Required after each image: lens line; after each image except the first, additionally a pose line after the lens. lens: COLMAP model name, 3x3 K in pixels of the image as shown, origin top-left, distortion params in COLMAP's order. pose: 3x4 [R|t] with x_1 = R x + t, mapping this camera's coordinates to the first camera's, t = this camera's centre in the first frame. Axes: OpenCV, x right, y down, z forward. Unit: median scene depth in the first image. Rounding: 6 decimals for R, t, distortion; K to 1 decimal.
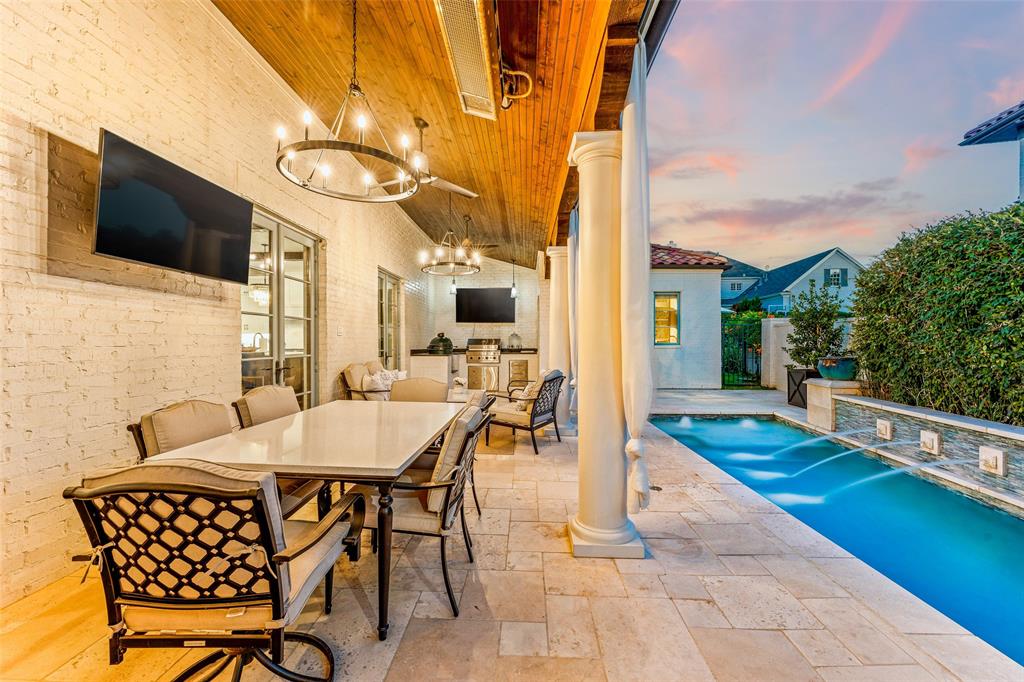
lens RADIAL K [[413.1, 0, 512.0], [0, 413.1, 341.0], [0, 0, 1]] dist [-0.001193, -0.000291]
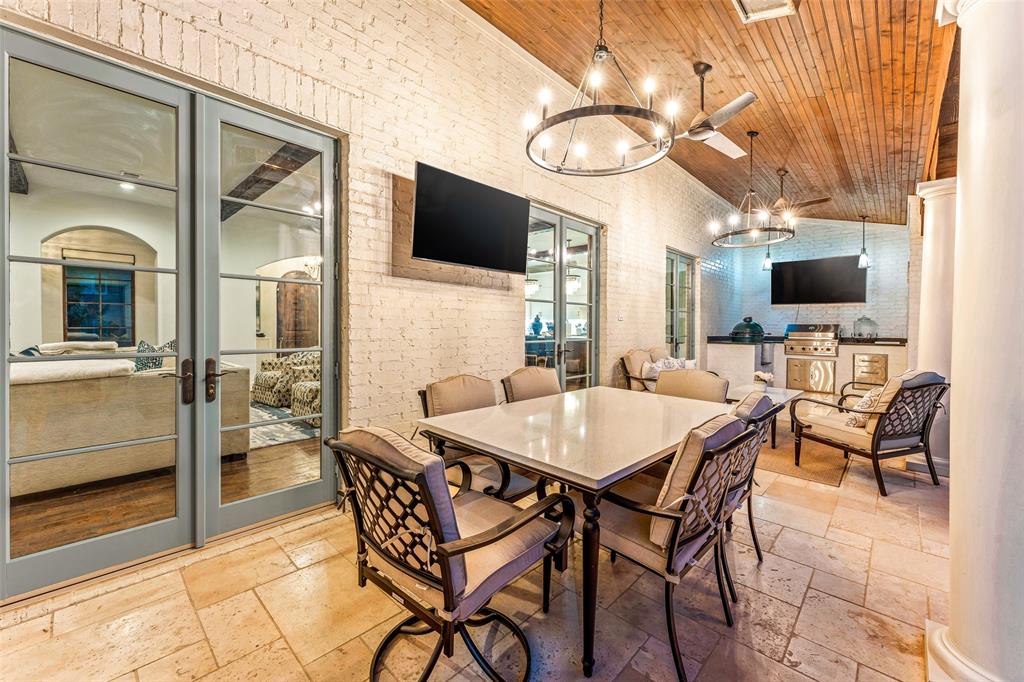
lens RADIAL K [[410.6, 0, 512.5], [0, 410.6, 330.7], [0, 0, 1]] dist [0.001284, -0.000171]
pose [[0.750457, 0.012107, -0.660809, 0.061340], [-0.005834, 0.999915, 0.011694, 0.002393], [0.660894, -0.004920, 0.750463, 0.135370]]
